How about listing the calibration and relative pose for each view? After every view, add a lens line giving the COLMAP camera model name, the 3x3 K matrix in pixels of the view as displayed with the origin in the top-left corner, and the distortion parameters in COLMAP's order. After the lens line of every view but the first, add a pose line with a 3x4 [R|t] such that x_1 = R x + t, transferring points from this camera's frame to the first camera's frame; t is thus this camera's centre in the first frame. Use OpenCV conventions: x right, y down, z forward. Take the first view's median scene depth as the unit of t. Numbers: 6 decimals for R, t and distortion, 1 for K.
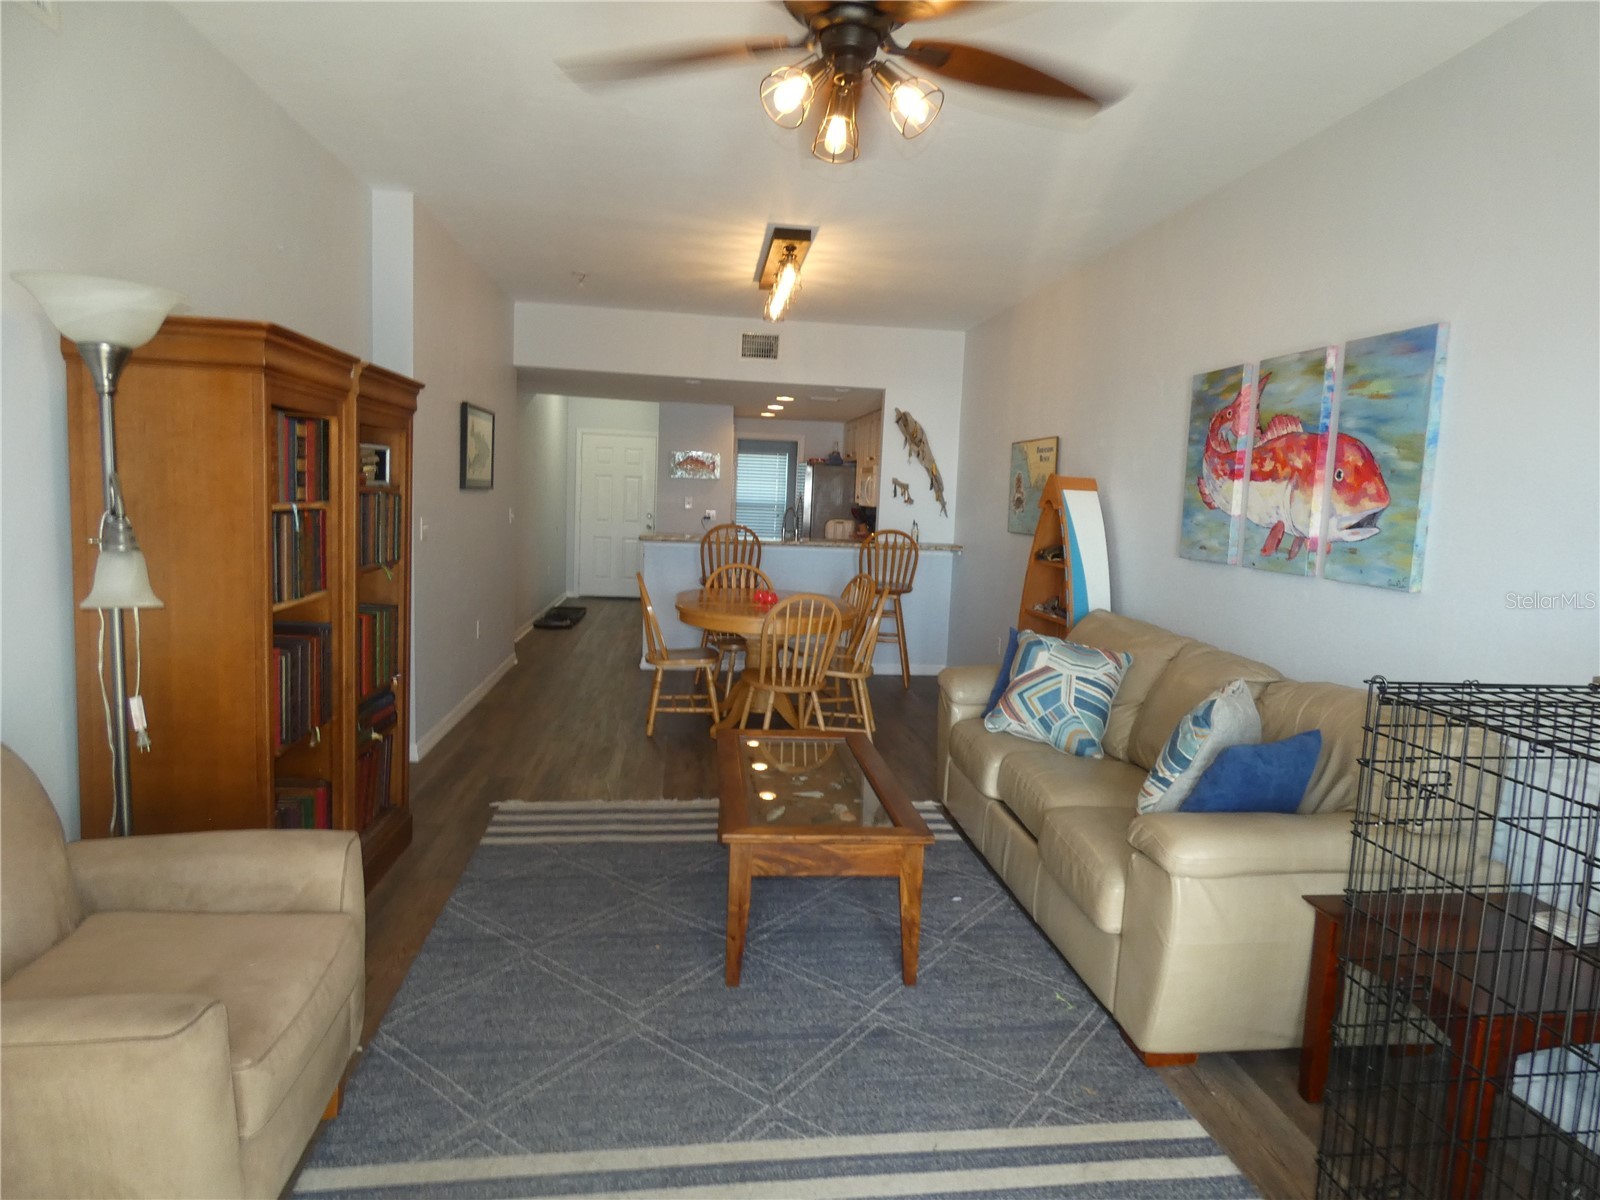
lens RADIAL K [[974.9, 0, 805.8], [0, 974.9, 591.8], [0, 0, 1]] dist [0.004995, 0.000555]
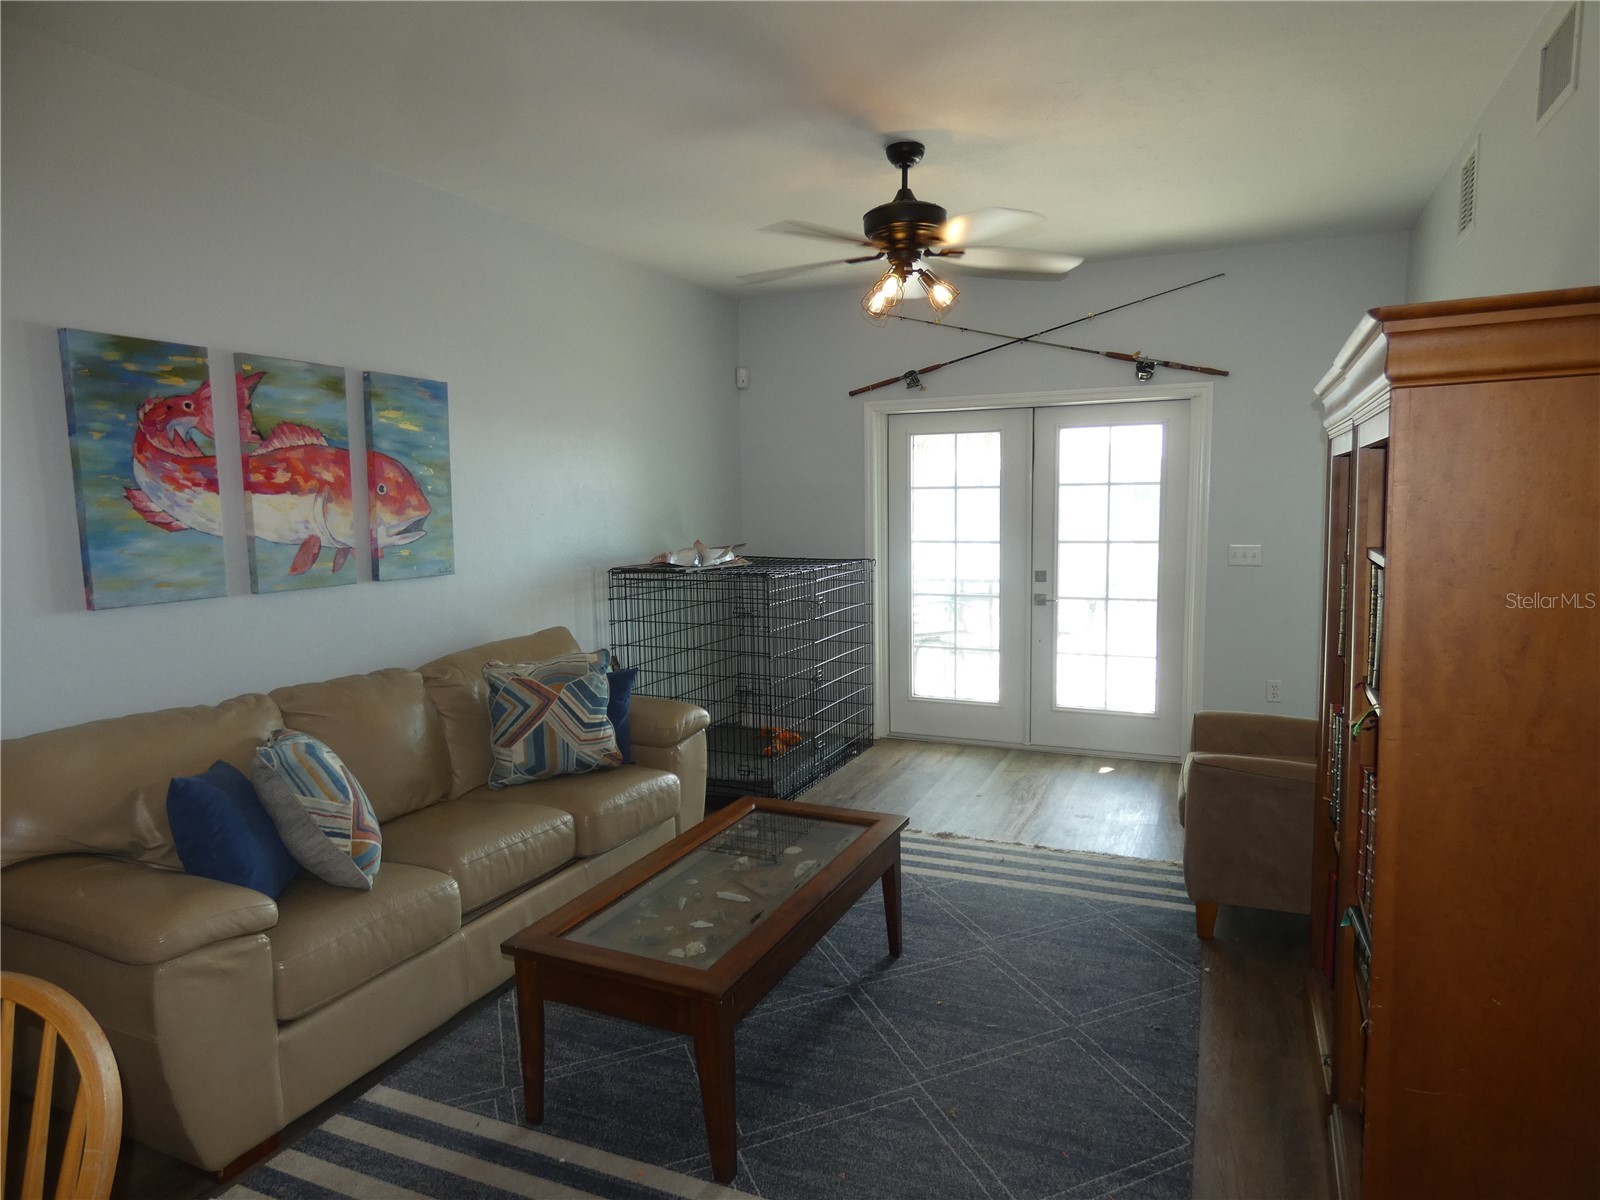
lens RADIAL K [[974.9, 0, 807.2], [0, 974.9, 603.8], [0, 0, 1]] dist [0.004995, 0.000555]
pose [[-0.861626, -0.087042, 0.500024, -0.423792], [0.027442, 0.975754, 0.217142, -0.202016], [-0.506800, 0.200817, -0.838347, 1.568714]]
